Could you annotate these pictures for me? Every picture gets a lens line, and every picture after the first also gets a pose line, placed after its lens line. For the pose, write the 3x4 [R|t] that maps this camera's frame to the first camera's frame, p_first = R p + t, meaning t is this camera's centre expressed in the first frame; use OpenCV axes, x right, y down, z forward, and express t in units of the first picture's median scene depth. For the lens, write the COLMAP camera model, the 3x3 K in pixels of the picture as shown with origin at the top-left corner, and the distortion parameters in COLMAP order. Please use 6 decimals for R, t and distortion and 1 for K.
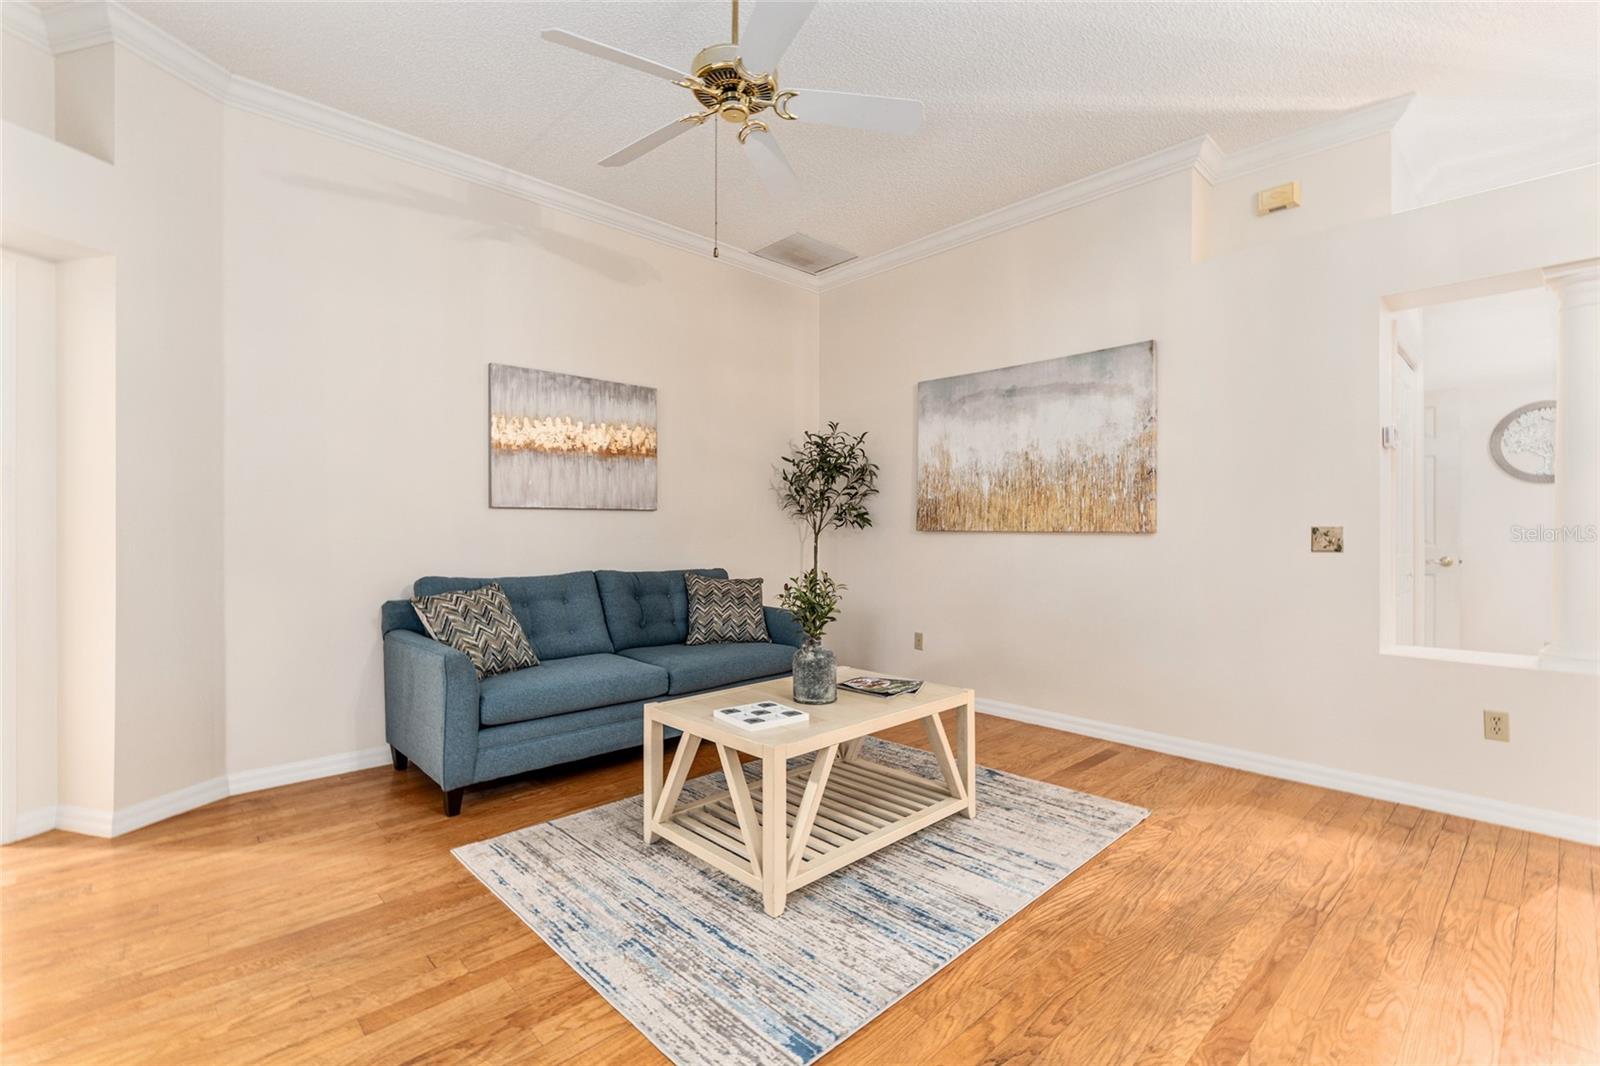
lens RADIAL K [[709.8, 0, 804.0], [0, 709.8, 534.9], [0, 0, 1]] dist [-0.002310, -0.000207]
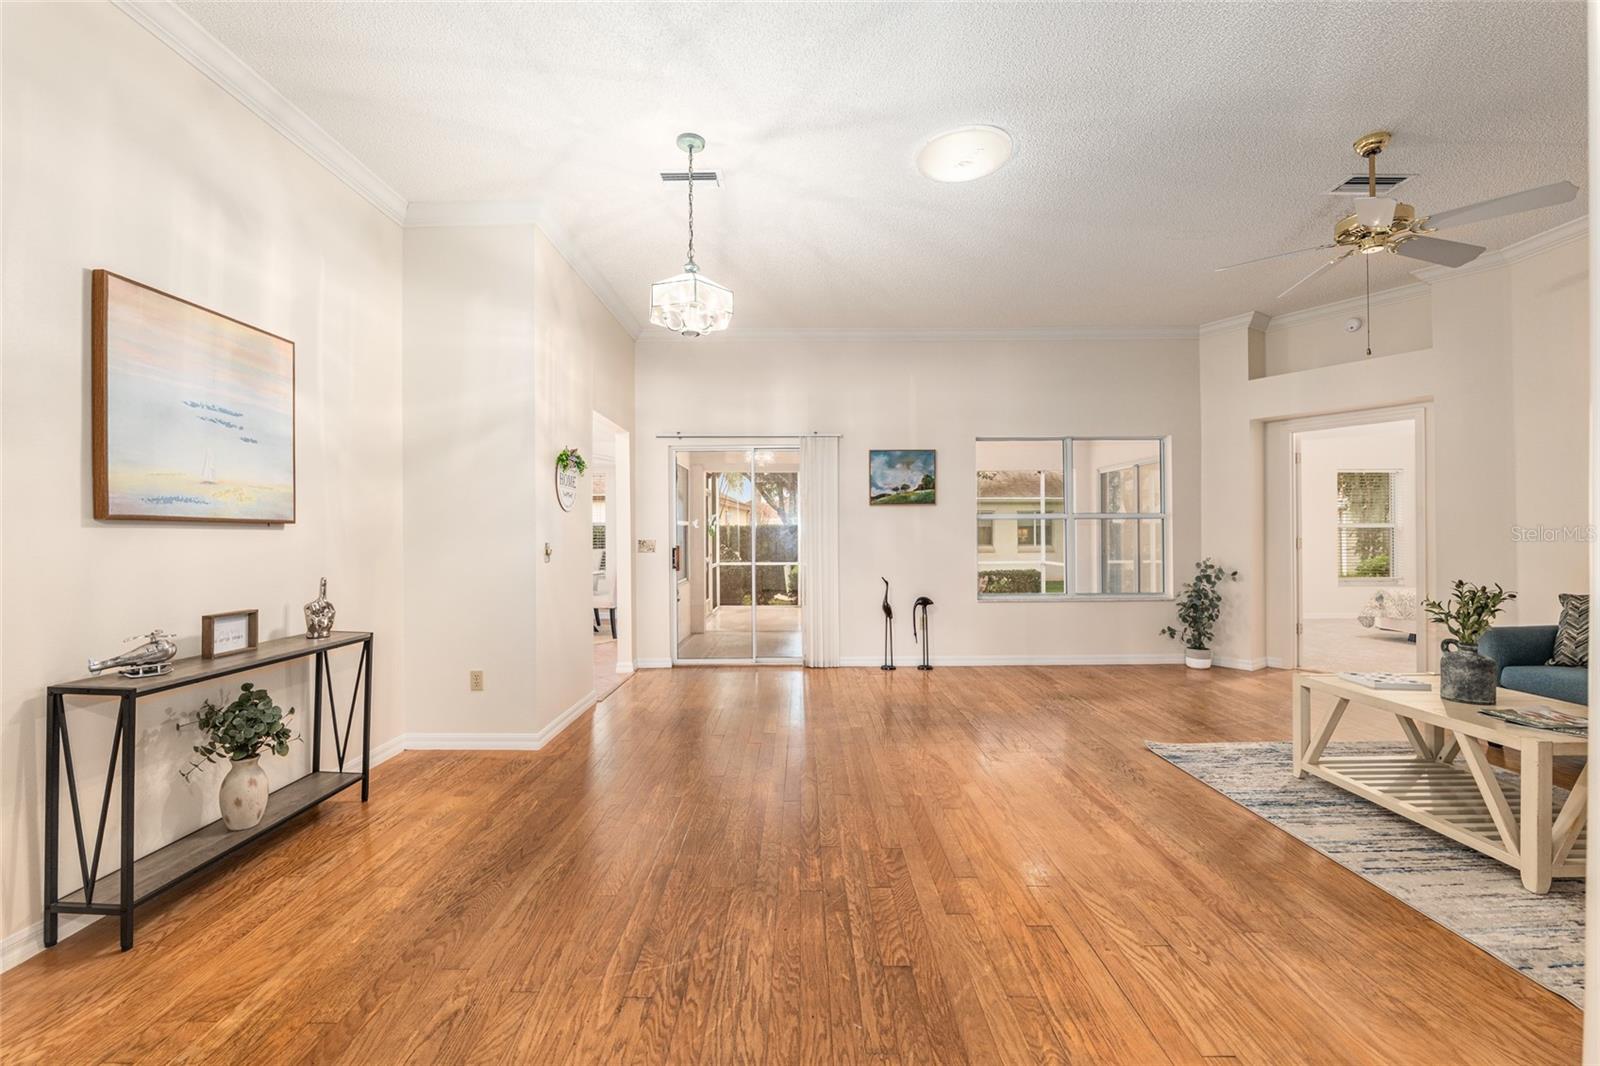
lens RADIAL K [[665.2, 0, 804.3], [0, 665.2, 534.4], [0, 0, 1]] dist [-0.008190, -0.000256]
pose [[-0.675925, 0.006341, -0.736943, 1.625010], [0.000729, 0.999968, 0.007936, -0.035155], [0.736970, 0.004827, -0.675909, 1.038913]]
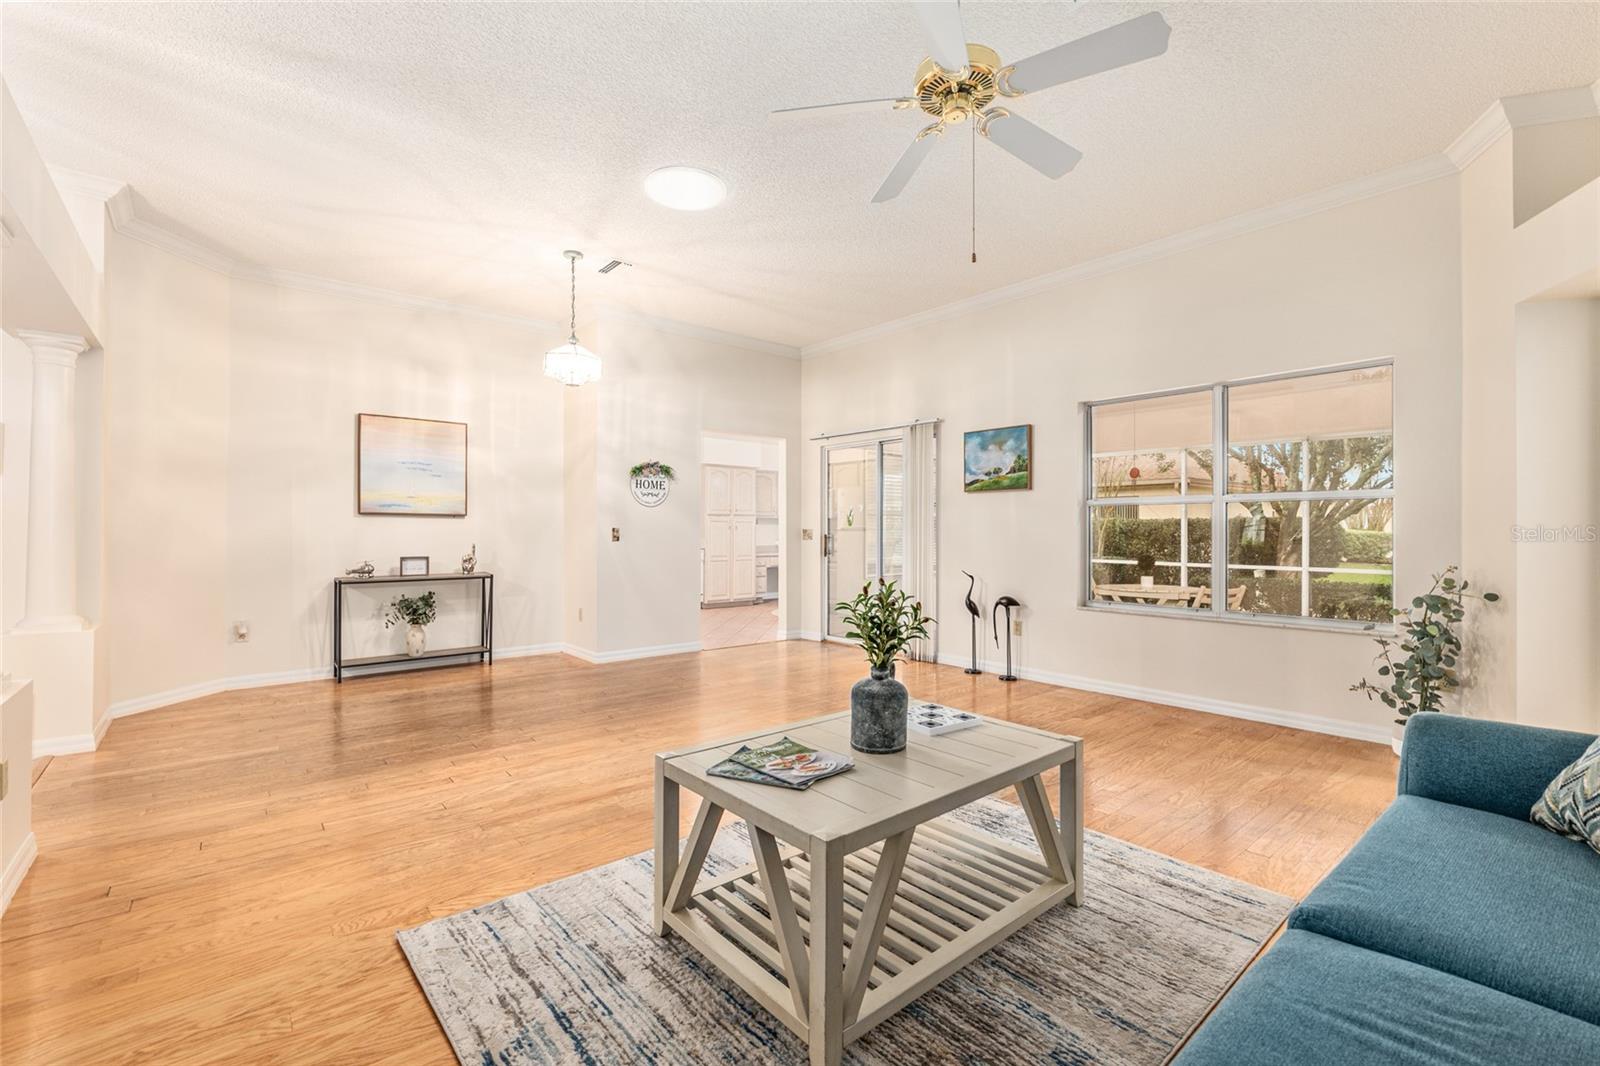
lens RADIAL K [[709.8, 0, 804.0], [0, 709.8, 534.9], [0, 0, 1]] dist [-0.002310, -0.000207]
pose [[-0.998586, -0.000753, 0.053148, 0.062992], [-0.000024, 0.999906, 0.013706, -0.013066], [-0.053153, 0.013685, -0.998493, 1.991869]]
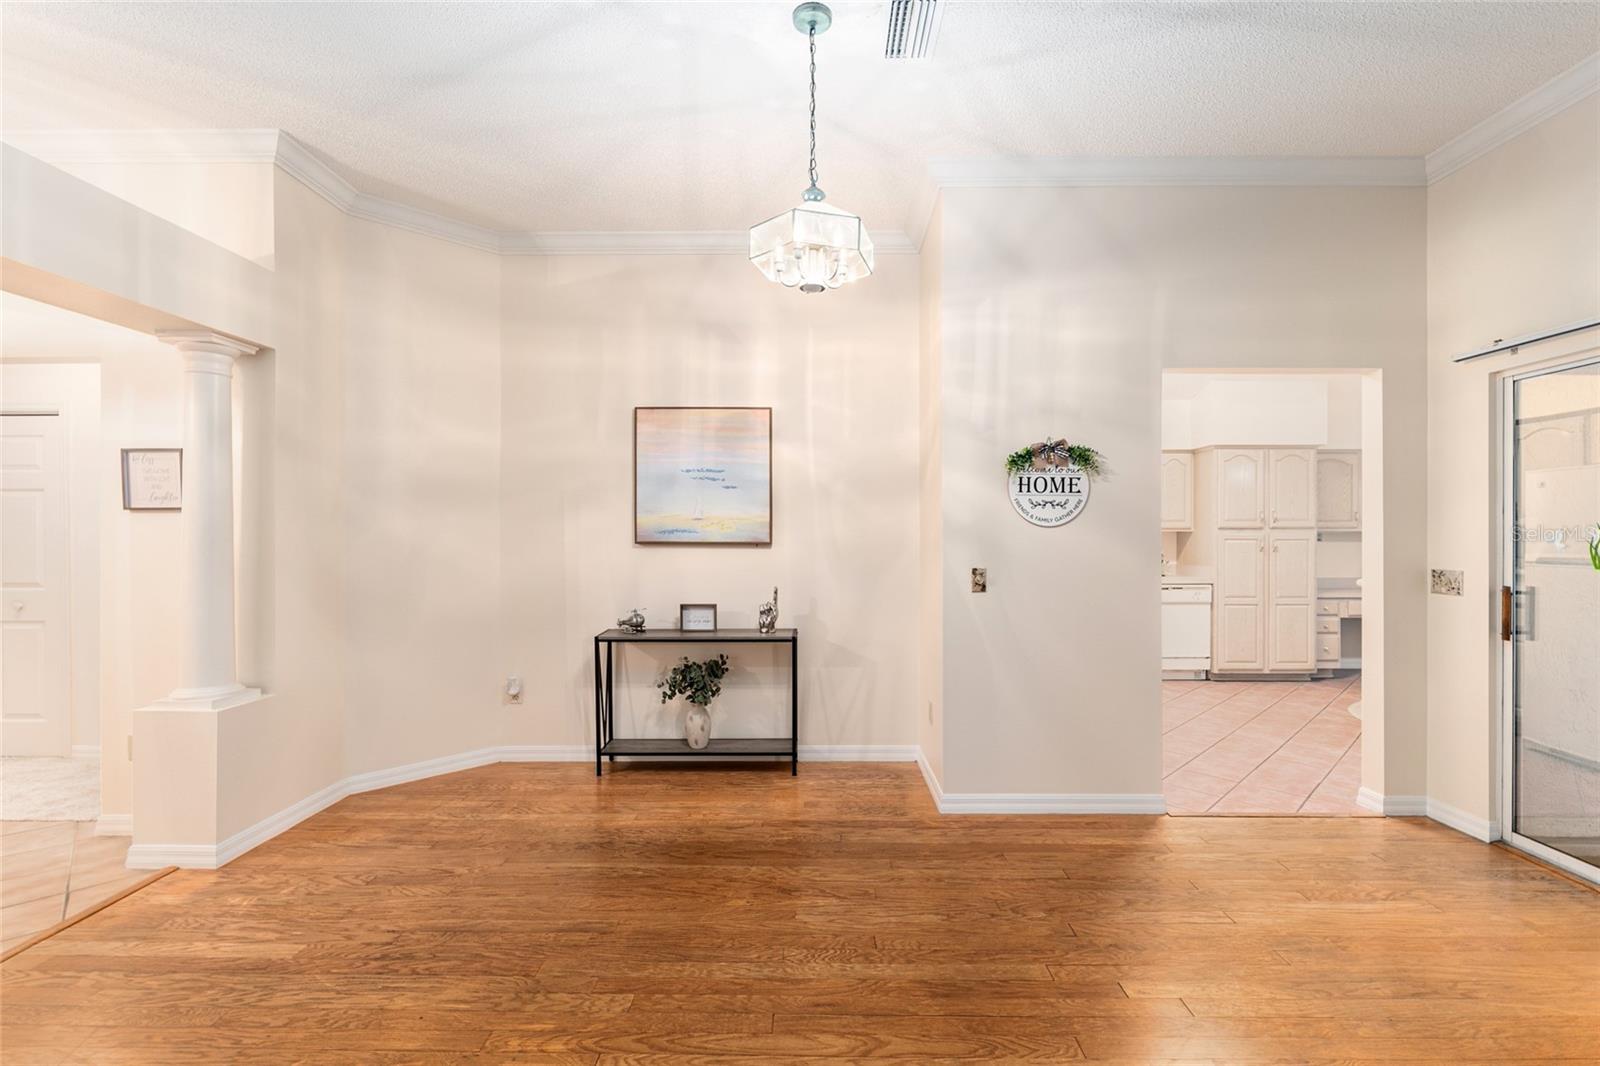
lens RADIAL K [[709.8, 0, 804.0], [0, 709.8, 534.9], [0, 0, 1]] dist [-0.002310, -0.000207]
pose [[-0.722158, 0.000067, 0.691728, 0.160942], [0.007155, 0.999947, 0.007374, -0.079466], [-0.691691, 0.010275, -0.722121, 0.732790]]
